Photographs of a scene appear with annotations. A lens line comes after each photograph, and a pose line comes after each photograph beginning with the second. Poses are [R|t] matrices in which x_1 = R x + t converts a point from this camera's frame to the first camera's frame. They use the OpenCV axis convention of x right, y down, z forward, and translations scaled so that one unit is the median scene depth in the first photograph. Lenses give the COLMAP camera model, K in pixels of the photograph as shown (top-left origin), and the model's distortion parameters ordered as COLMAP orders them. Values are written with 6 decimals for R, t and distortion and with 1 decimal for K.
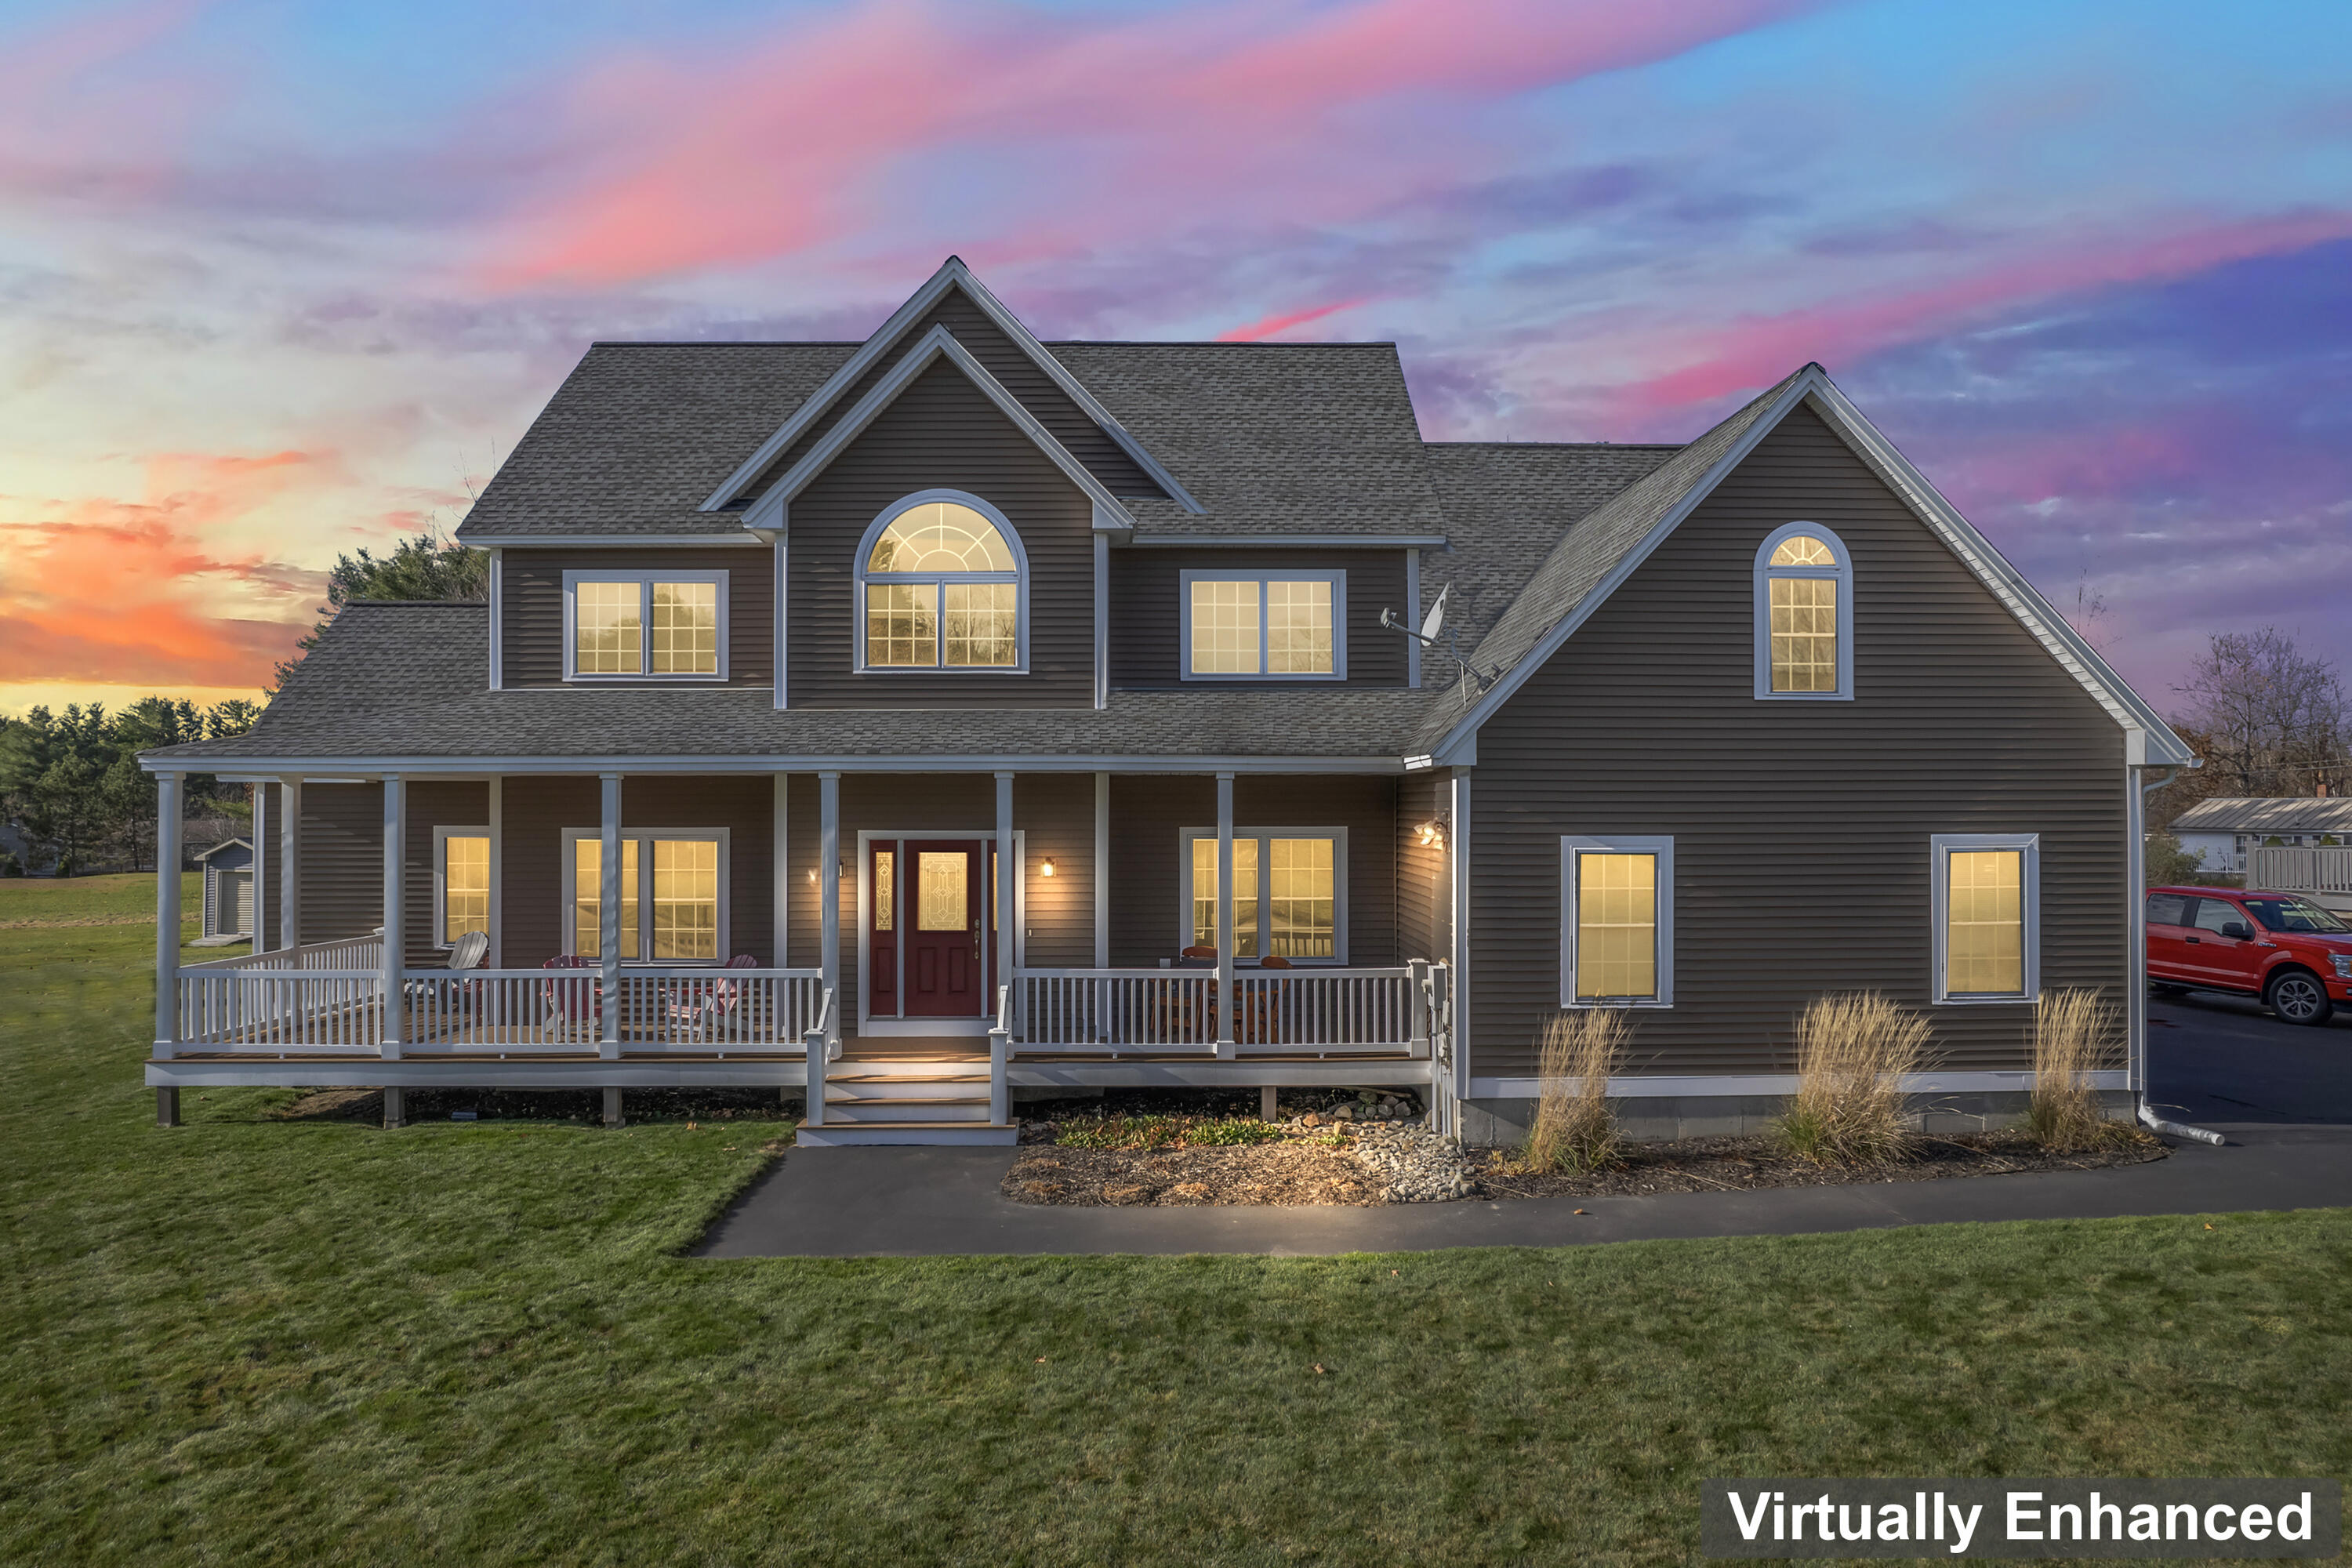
lens RADIAL K [[1496.0, 0, 1176.0], [0, 1496.0, 784.0], [0, 0, 1]] dist [-0.016808, 0.000726]
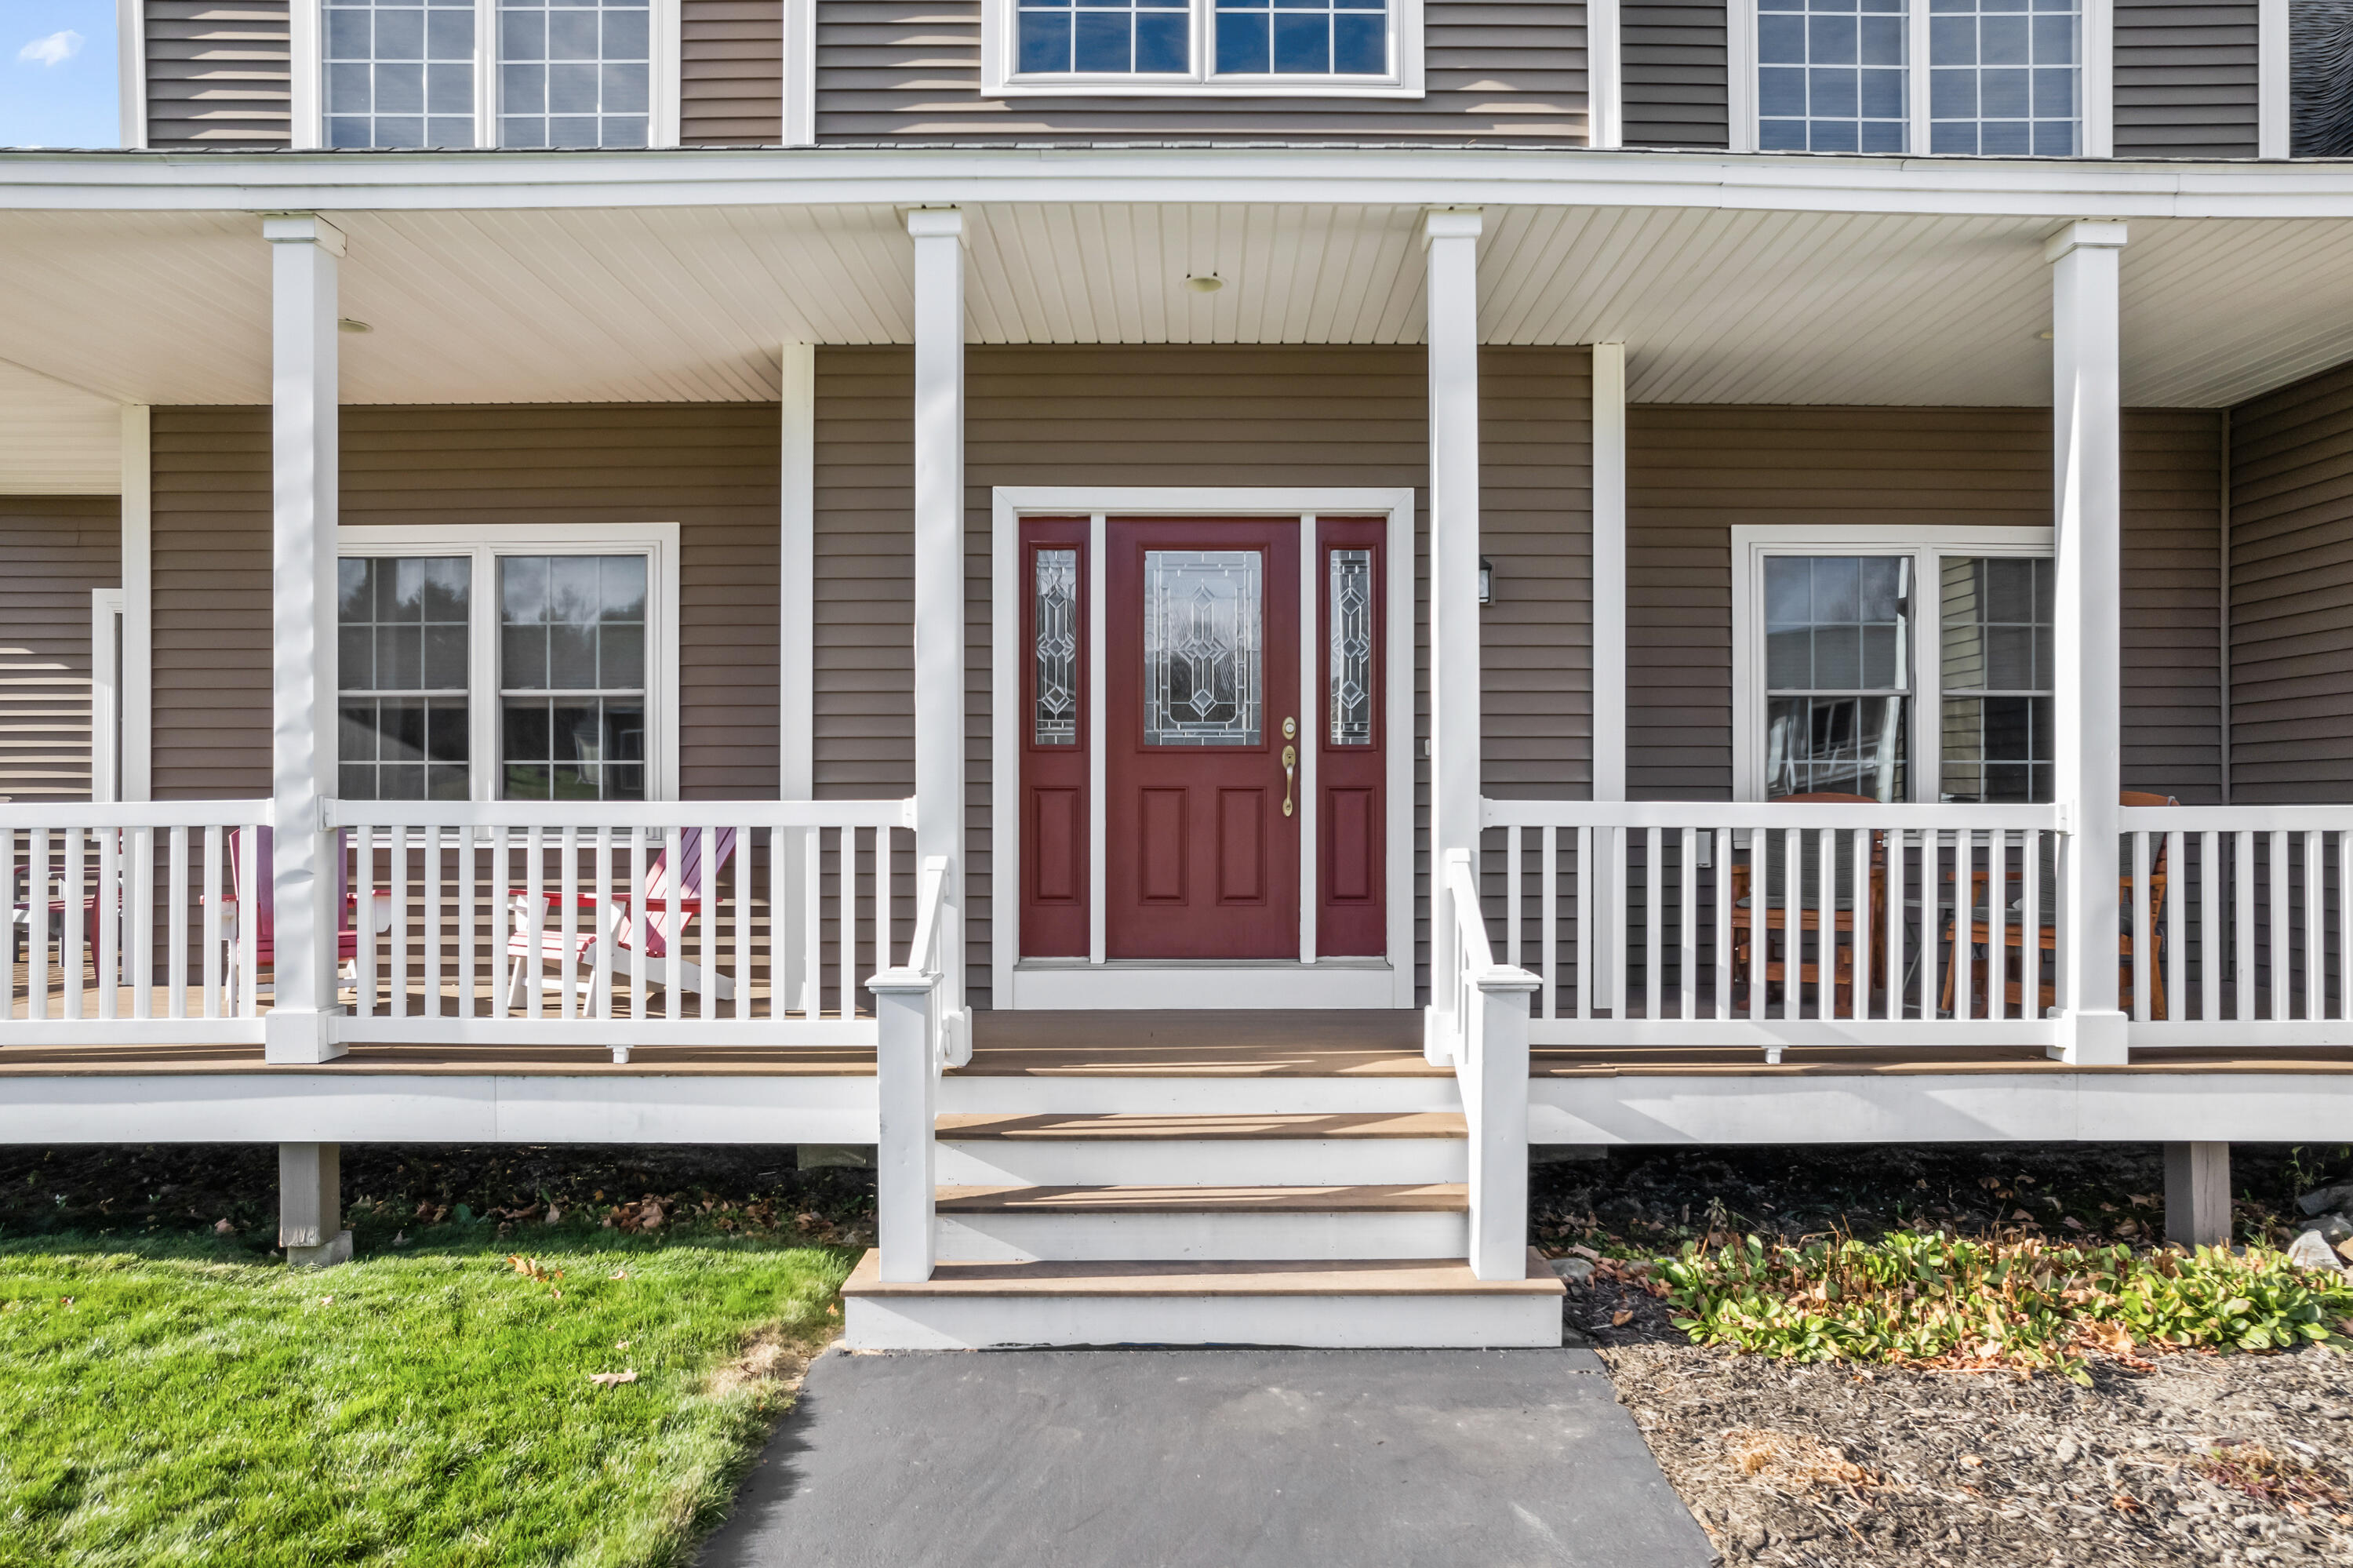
lens RADIAL K [[1496.7, 0, 1176.5], [0, 1496.7, 784.0], [0, 0, 1]] dist [-0.016808, 0.000726]
pose [[0.999869, -0.001300, -0.016124, -0.172252], [0.001180, 0.999971, -0.007483, 0.122856], [0.016133, 0.007463, 0.999842, 0.660512]]
